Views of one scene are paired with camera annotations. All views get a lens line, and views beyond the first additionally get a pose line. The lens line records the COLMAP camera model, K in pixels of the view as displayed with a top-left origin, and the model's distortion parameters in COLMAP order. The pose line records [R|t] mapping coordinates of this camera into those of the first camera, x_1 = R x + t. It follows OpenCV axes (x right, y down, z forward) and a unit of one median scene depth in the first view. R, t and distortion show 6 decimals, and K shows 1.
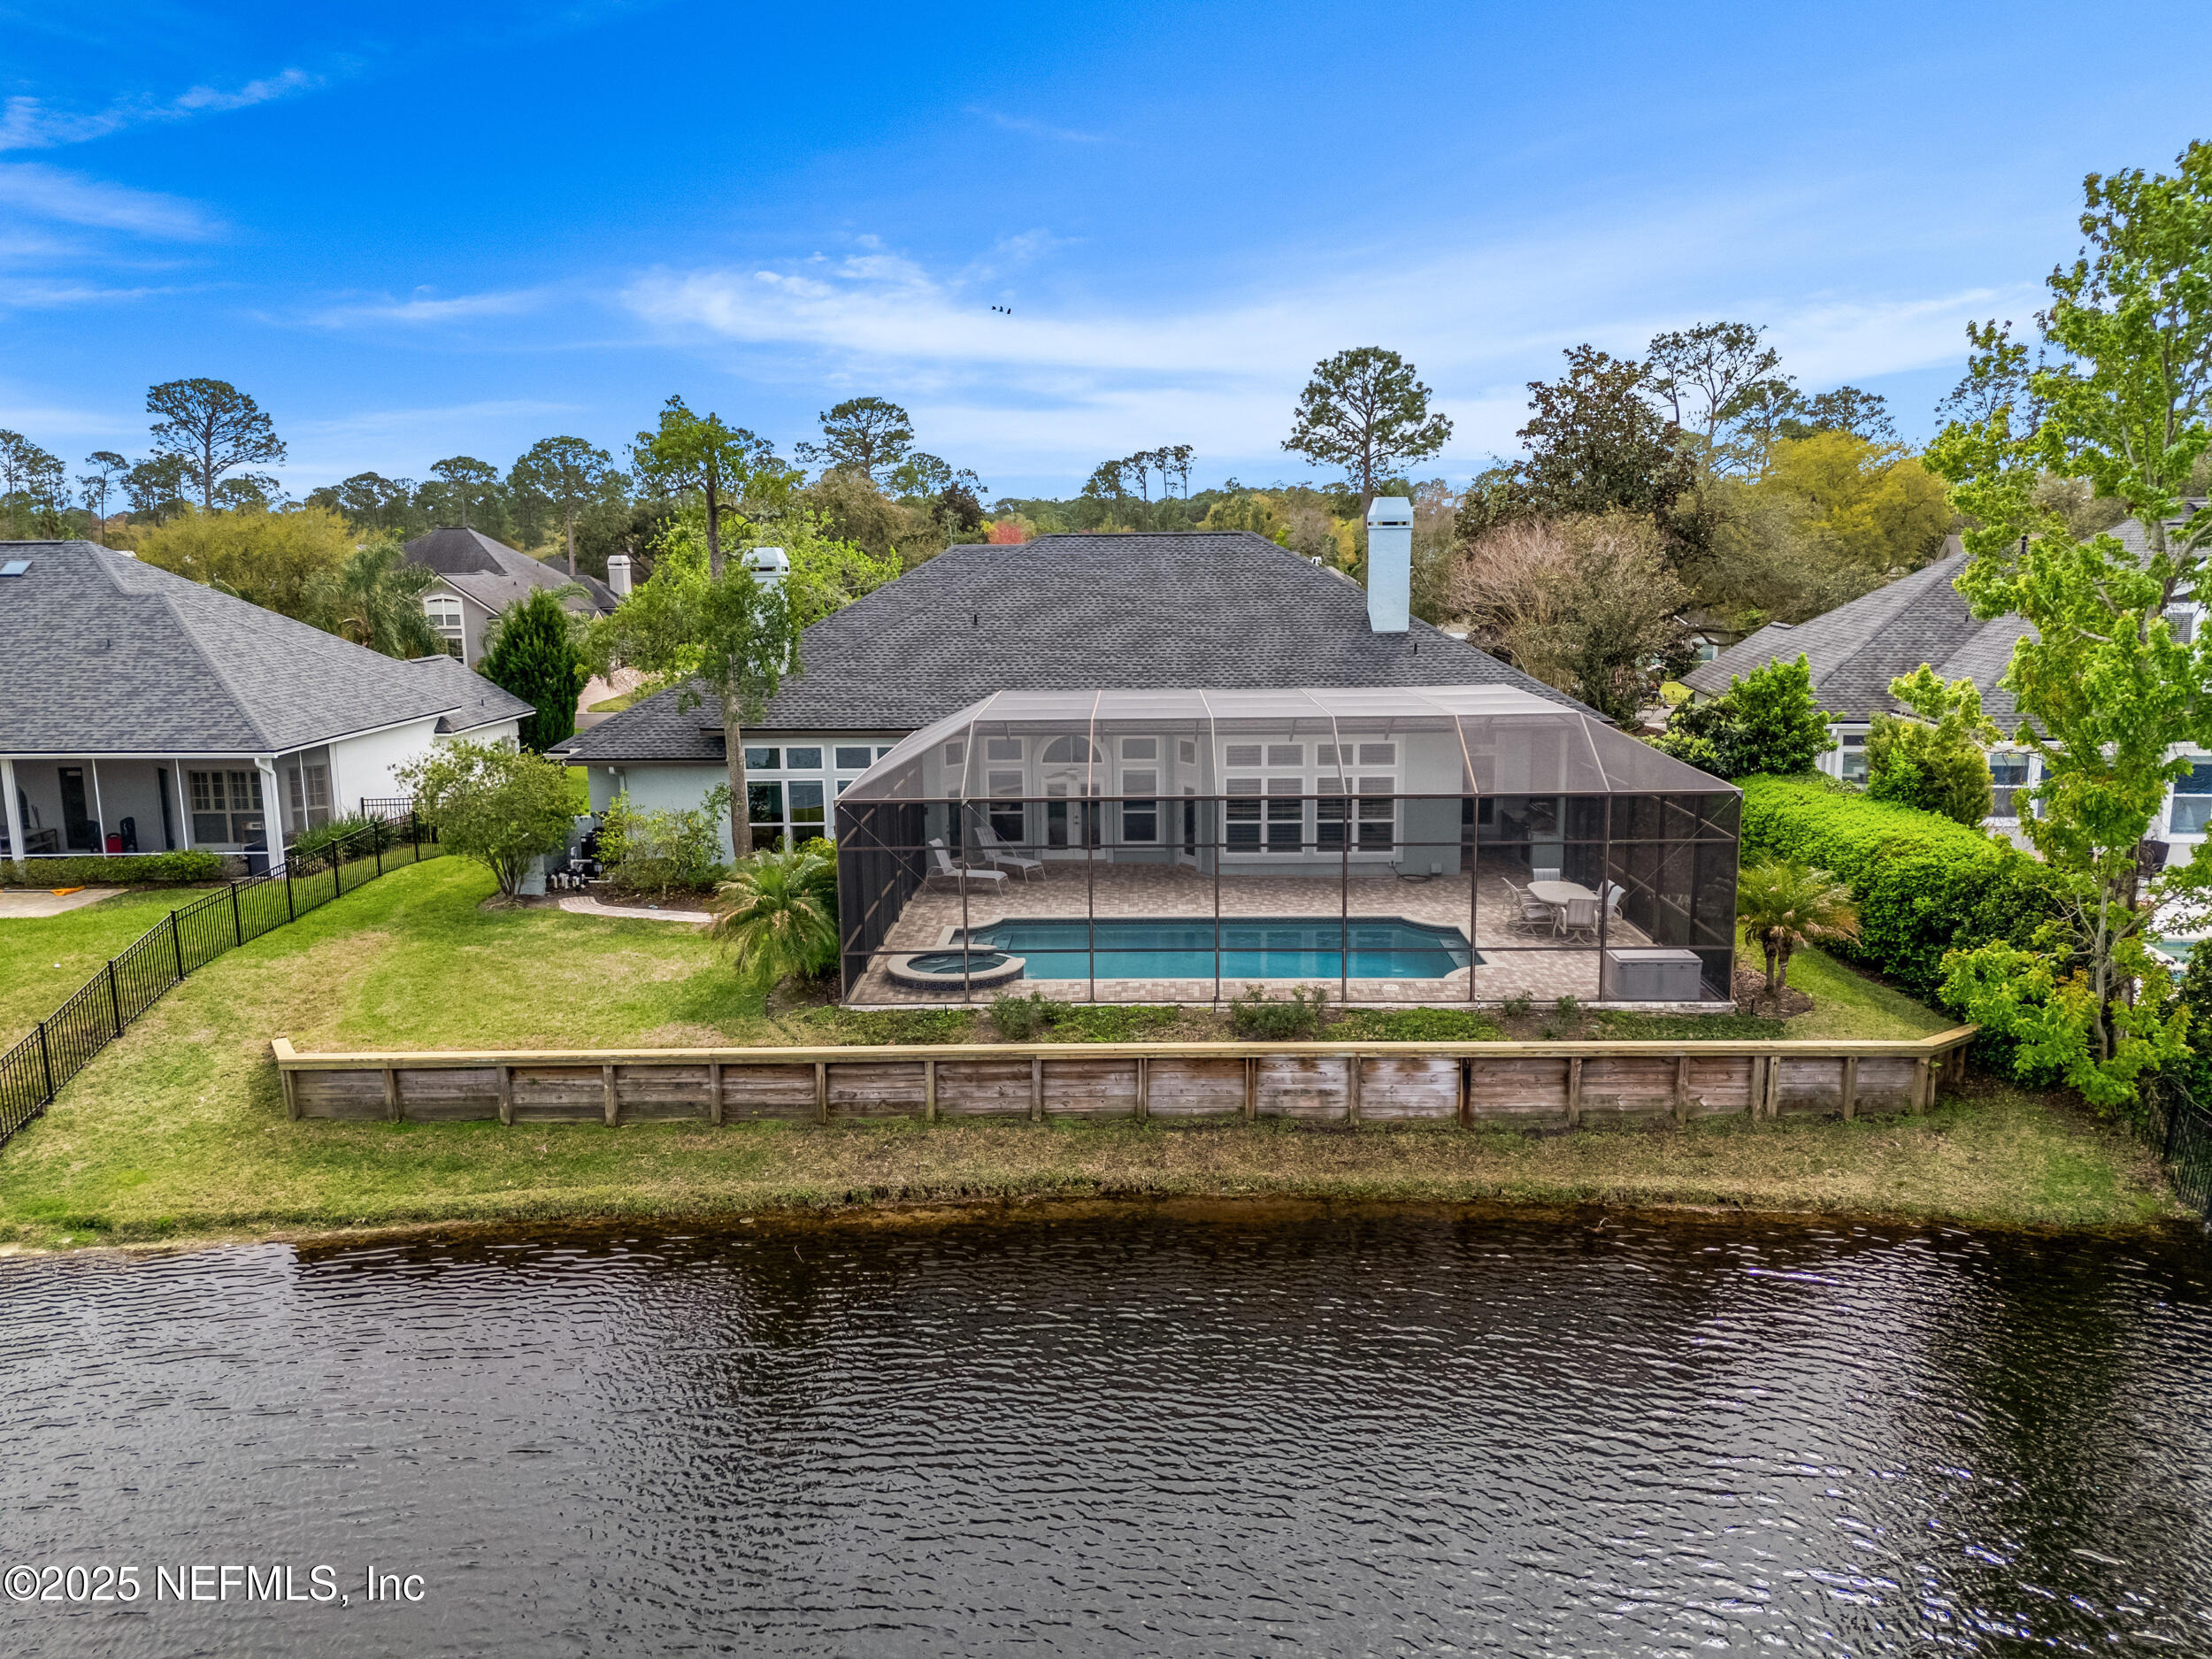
lens RADIAL K [[1674.6, 0, 1106.0], [0, 1674.6, 829.5], [0, 0, 1]] dist [0.068863, -0.067198]
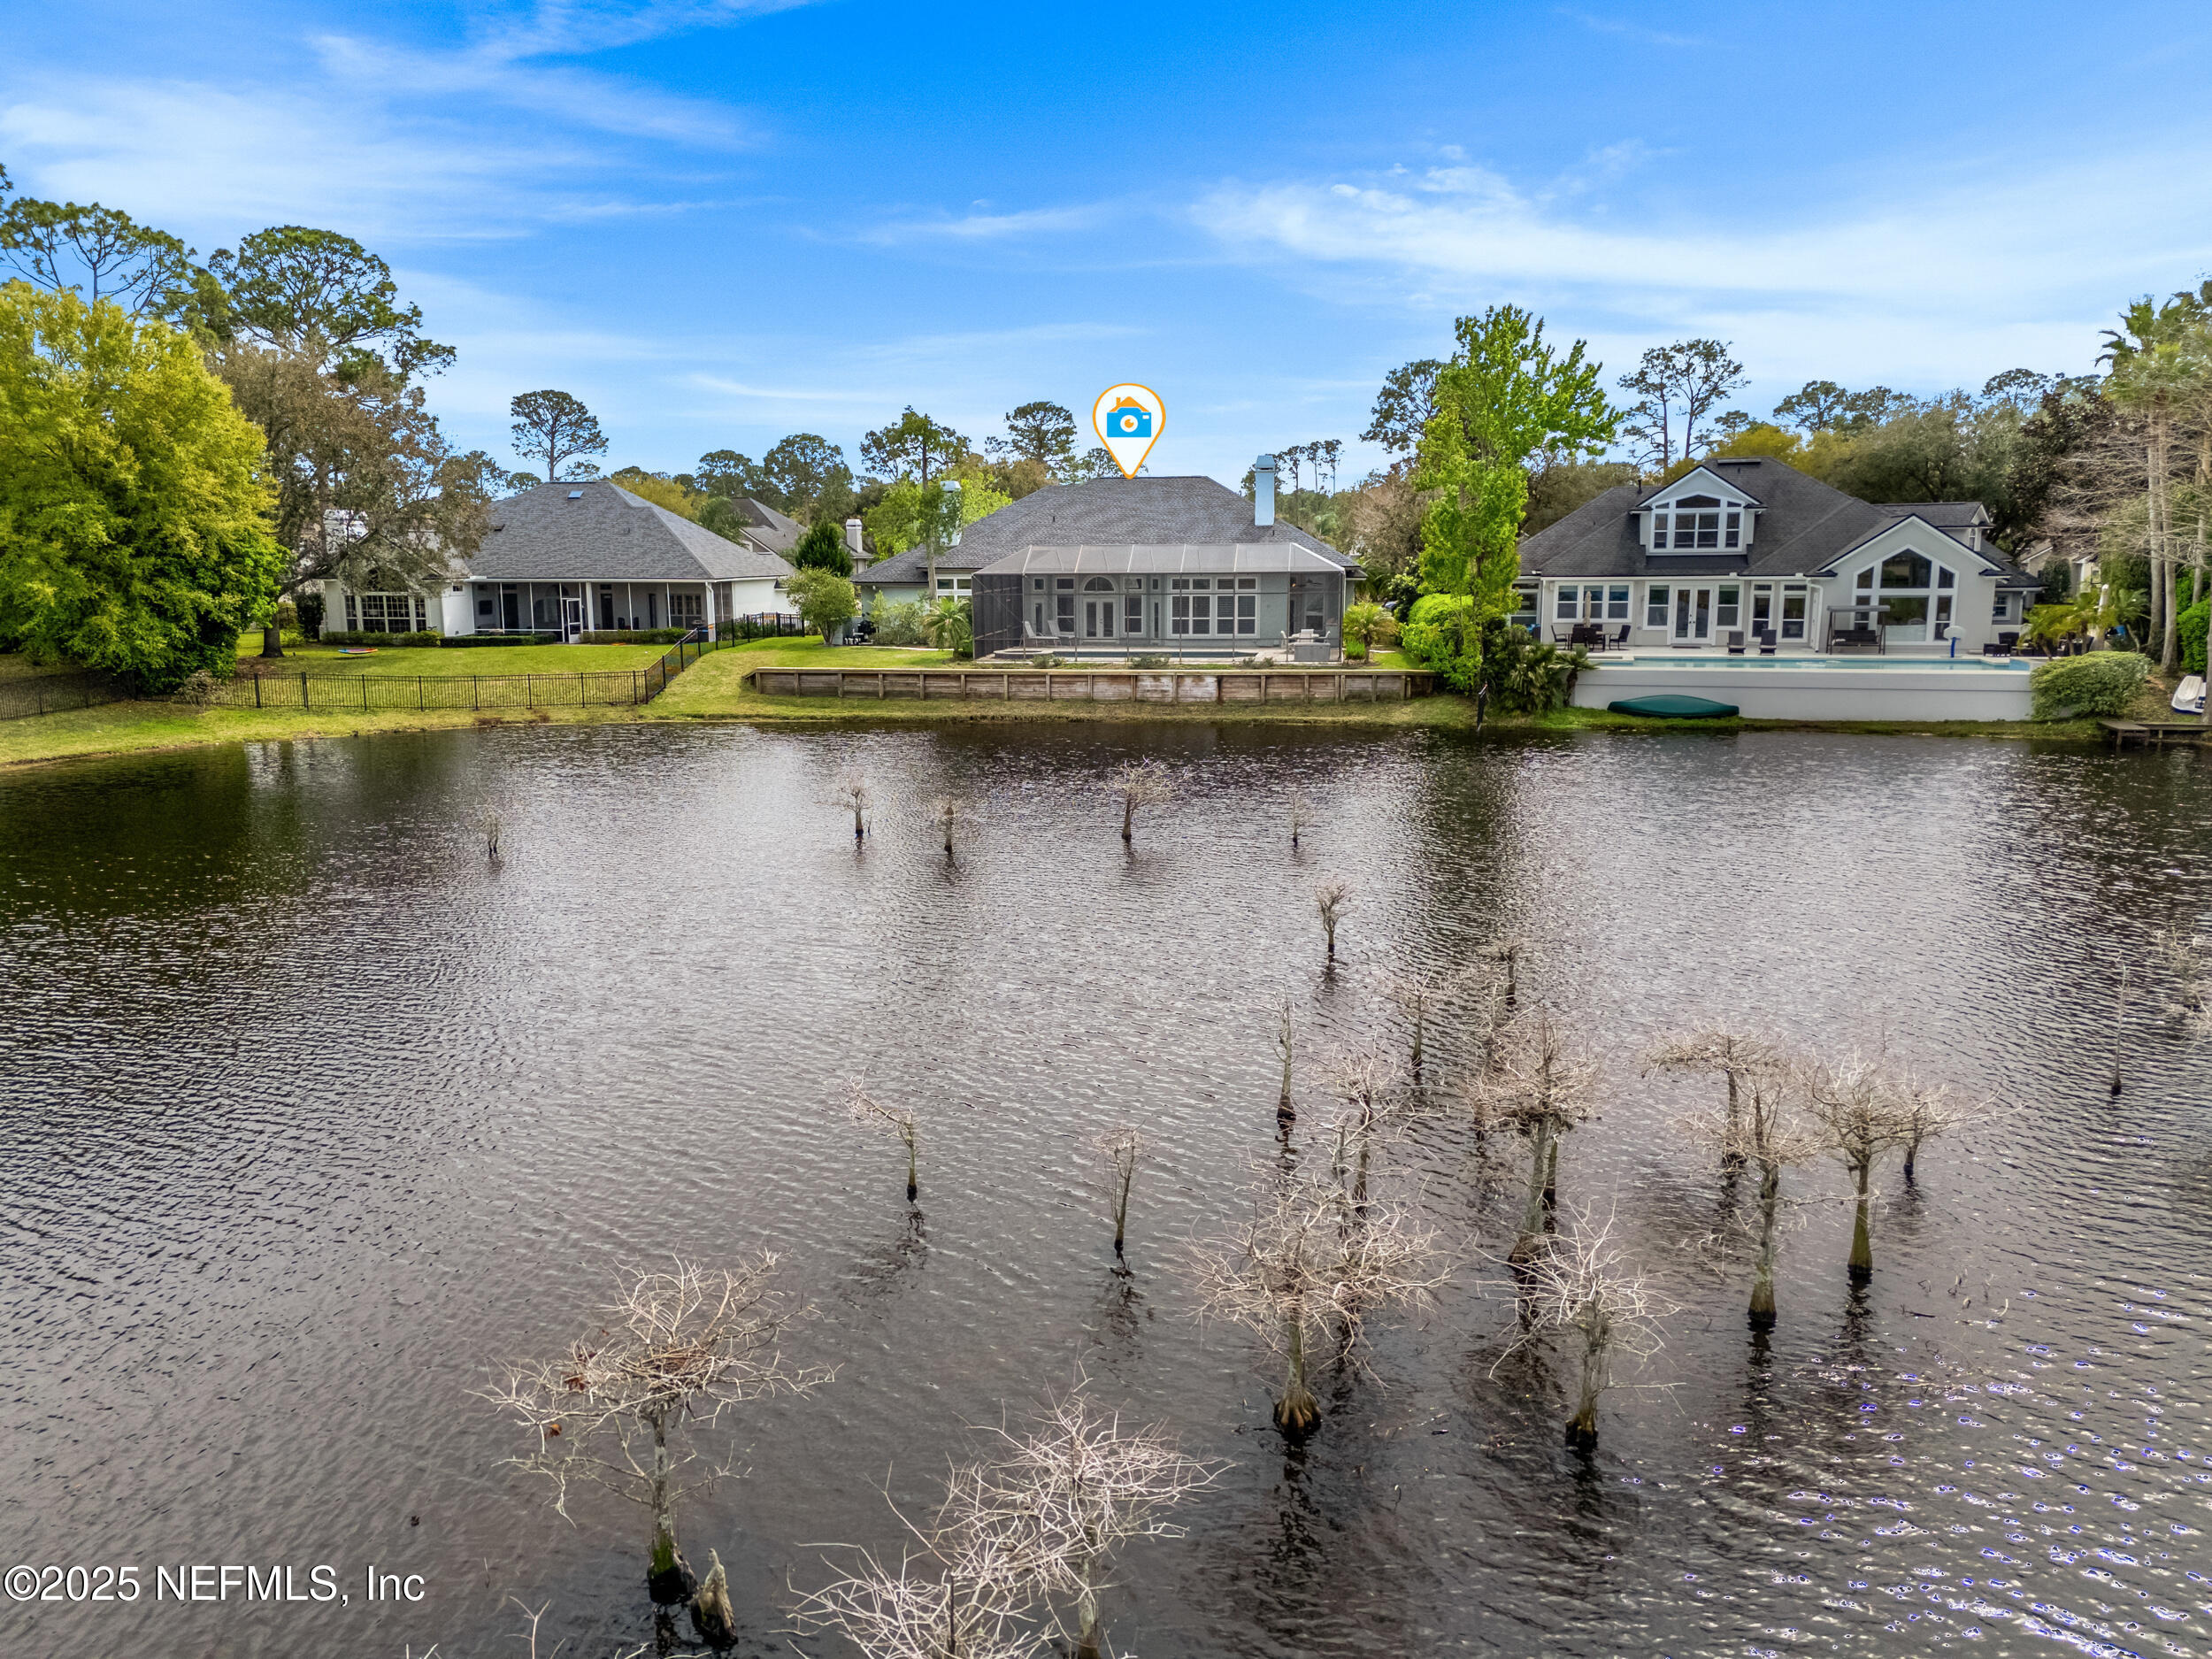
lens RADIAL K [[1761.2, 0, 1106.0], [0, 1761.2, 829.5], [0, 0, 1]] dist [0.169496, -0.459730]
pose [[0.992576, 0.023625, -0.119312, 0.101580], [-0.025050, 0.999632, -0.010456, 0.109963], [0.119021, 0.013367, 0.992802, -0.445088]]
